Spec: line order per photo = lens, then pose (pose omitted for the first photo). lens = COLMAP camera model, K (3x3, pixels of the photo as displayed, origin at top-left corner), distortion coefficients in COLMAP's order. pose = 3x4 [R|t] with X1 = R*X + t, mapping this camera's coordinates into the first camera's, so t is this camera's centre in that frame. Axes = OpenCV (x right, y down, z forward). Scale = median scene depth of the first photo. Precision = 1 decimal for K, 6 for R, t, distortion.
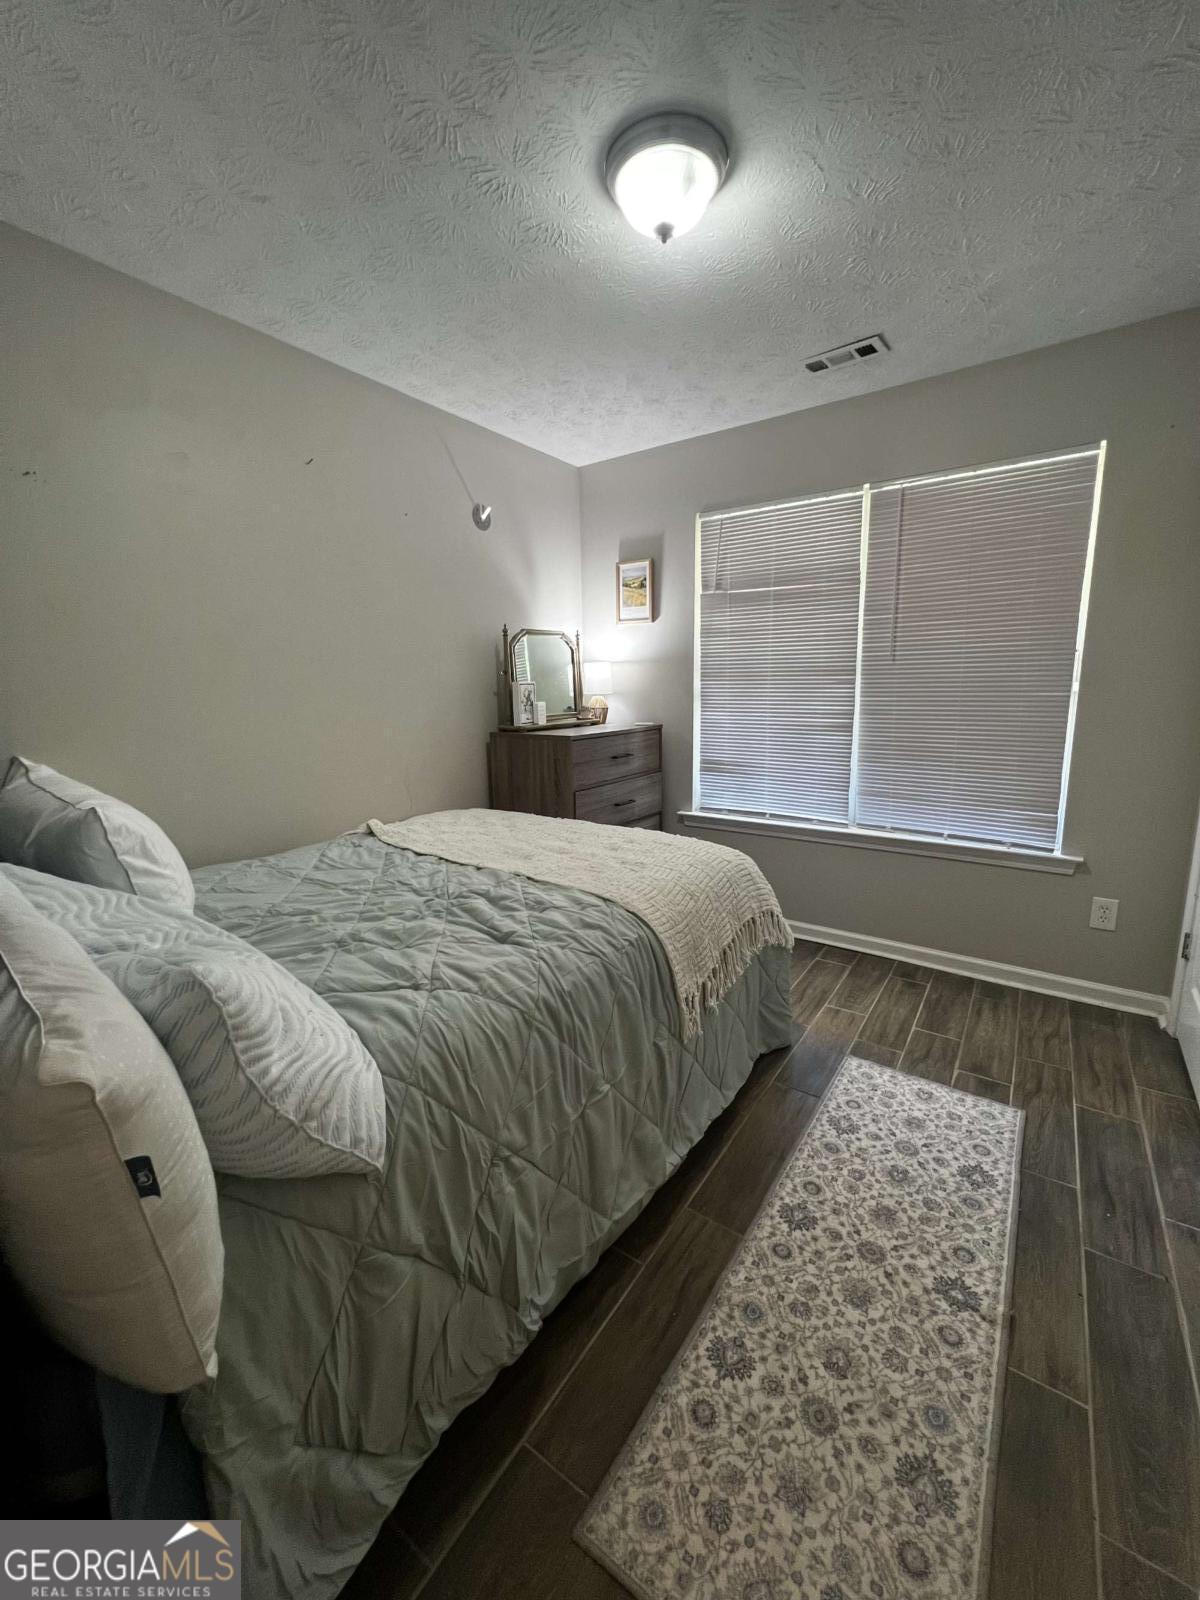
lens RADIAL K [[638.3, 0, 600.0], [0, 638.3, 800.0], [0, 0, 1]] dist [-0.001547, 0.000533]
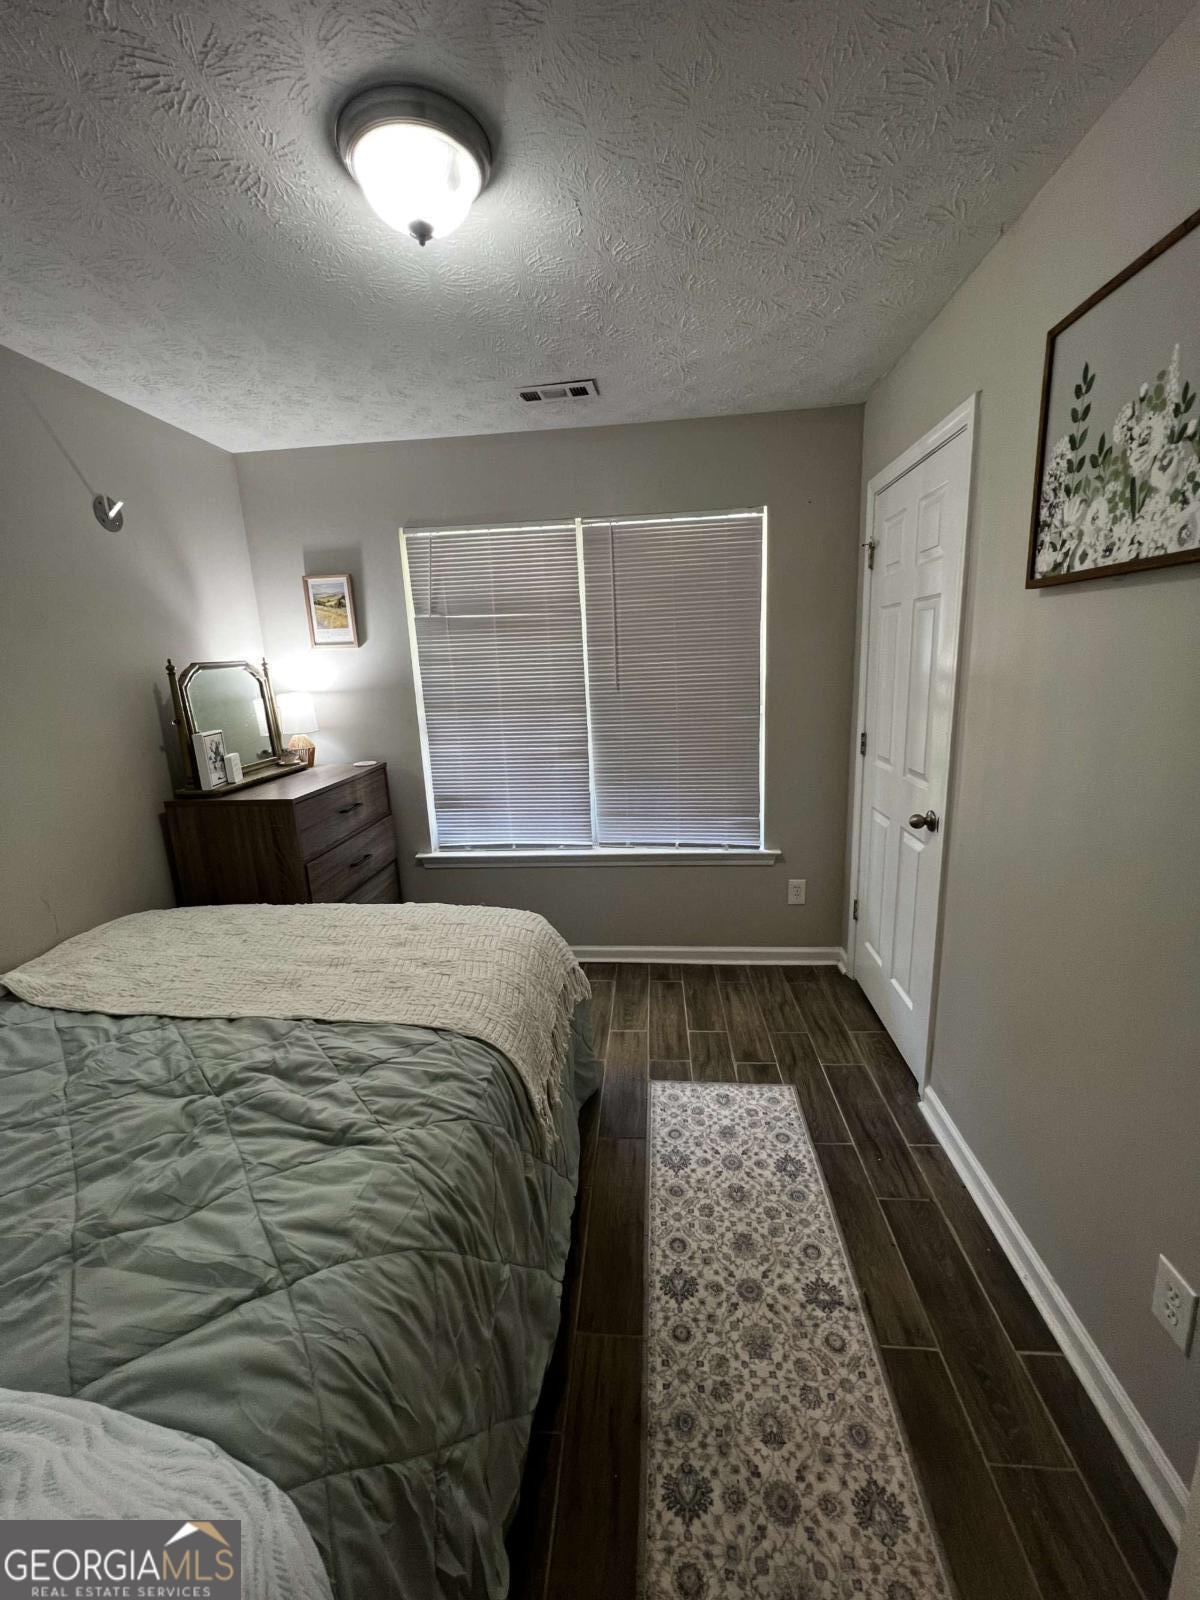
lens RADIAL K [[638.3, 0, 600.0], [0, 638.3, 800.0], [0, 0, 1]] dist [-0.001547, 0.000533]
pose [[0.863439, -0.129206, 0.487625, -0.155843], [0.117404, 0.991568, 0.054848, -0.145585], [-0.490600, 0.009891, 0.871328, 0.142232]]
